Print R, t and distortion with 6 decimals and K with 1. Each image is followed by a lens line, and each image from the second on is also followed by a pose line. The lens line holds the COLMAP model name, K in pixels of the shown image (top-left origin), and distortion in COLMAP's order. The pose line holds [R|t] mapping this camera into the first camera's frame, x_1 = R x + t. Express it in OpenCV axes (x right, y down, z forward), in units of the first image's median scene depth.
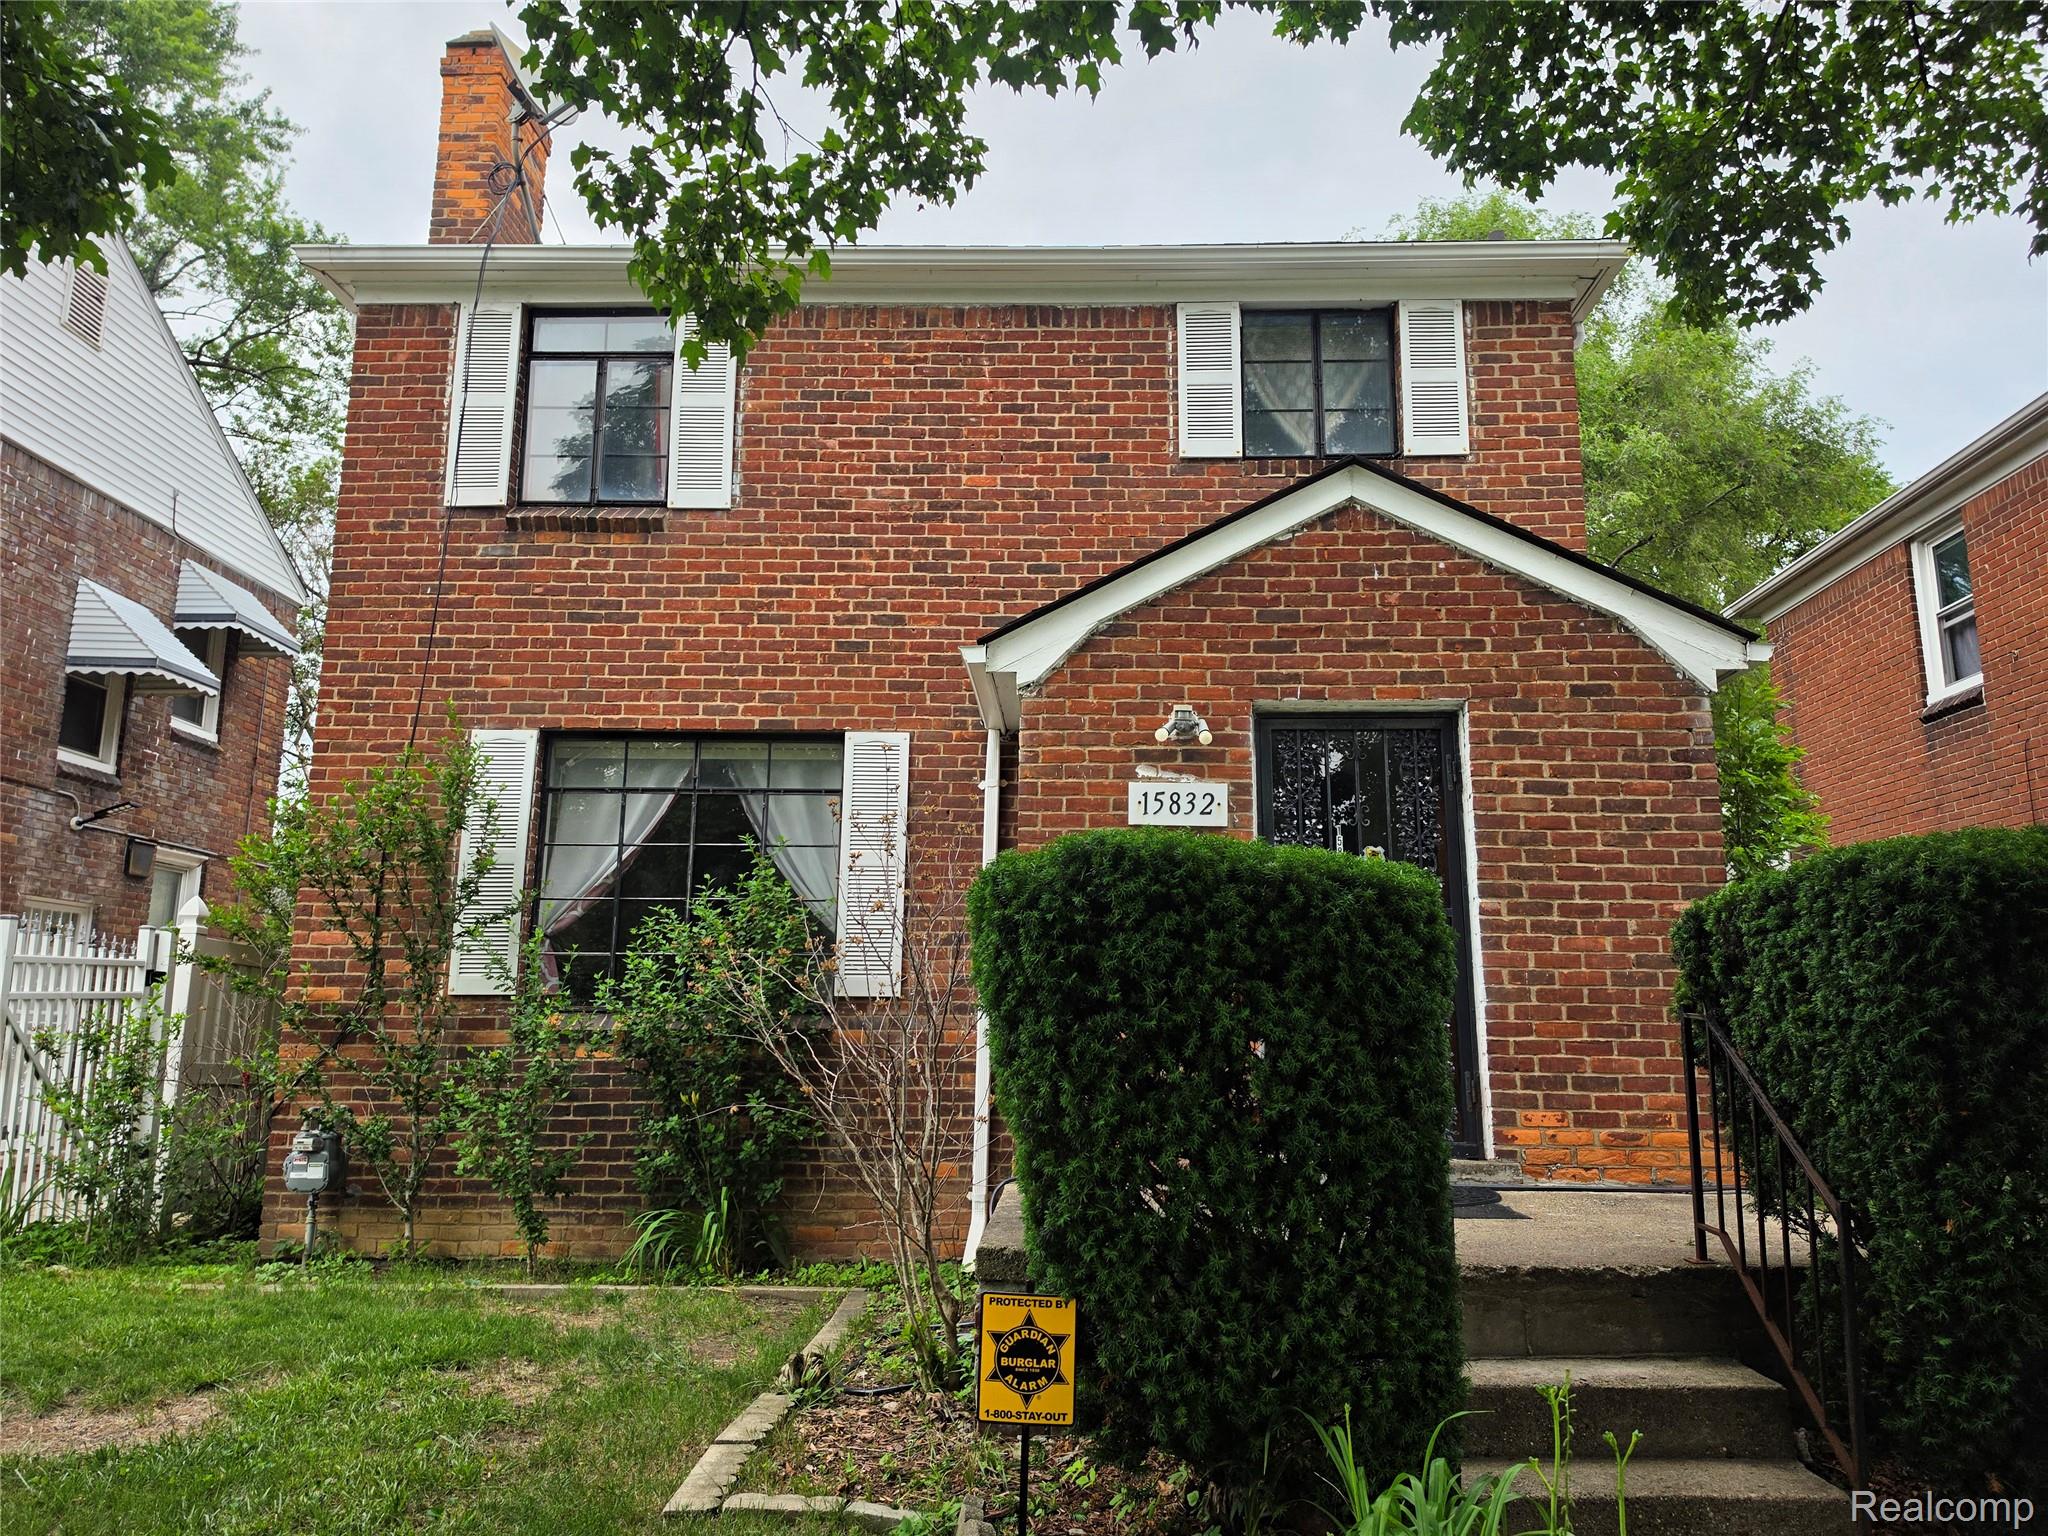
lens RADIAL K [[1434.8, 0, 1027.4], [0, 1434.8, 779.7], [0, 0, 1]] dist [0.012444, -0.011333]
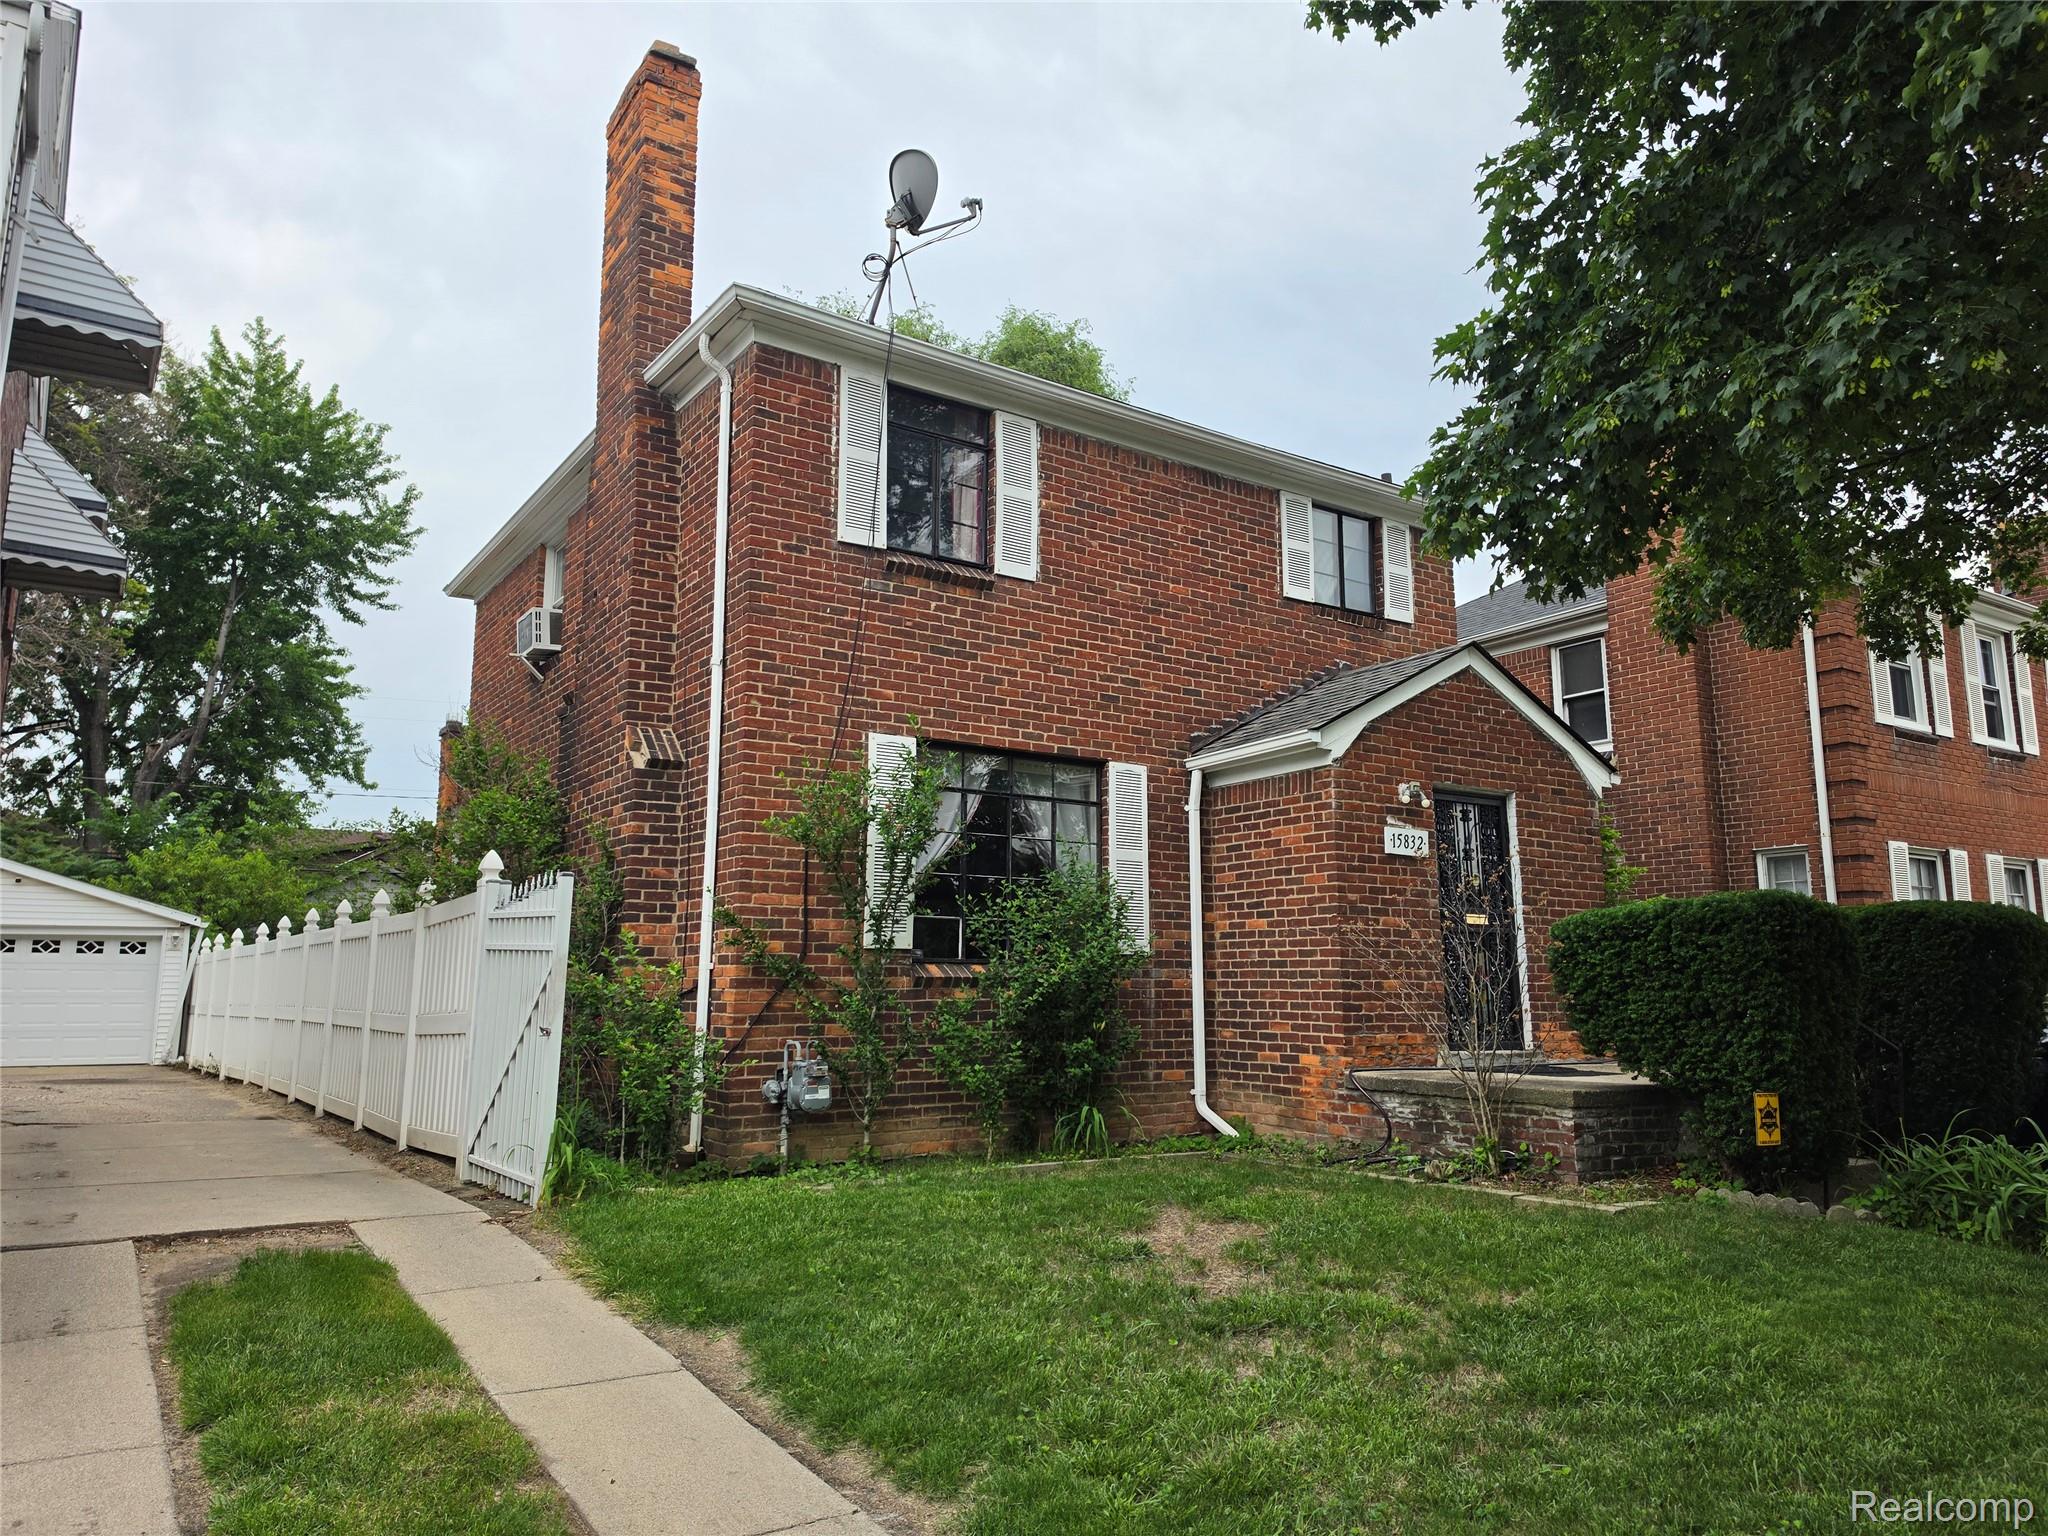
lens RADIAL K [[1434.8, 0, 1024.1], [0, 1434.8, 760.5], [0, 0, 1]] dist [0.012444, -0.011333]
pose [[0.811450, 0.088628, 0.577662, -0.970308], [-0.100491, 0.994872, -0.011477, -0.010295], [-0.575717, -0.048737, 0.816195, -0.071915]]
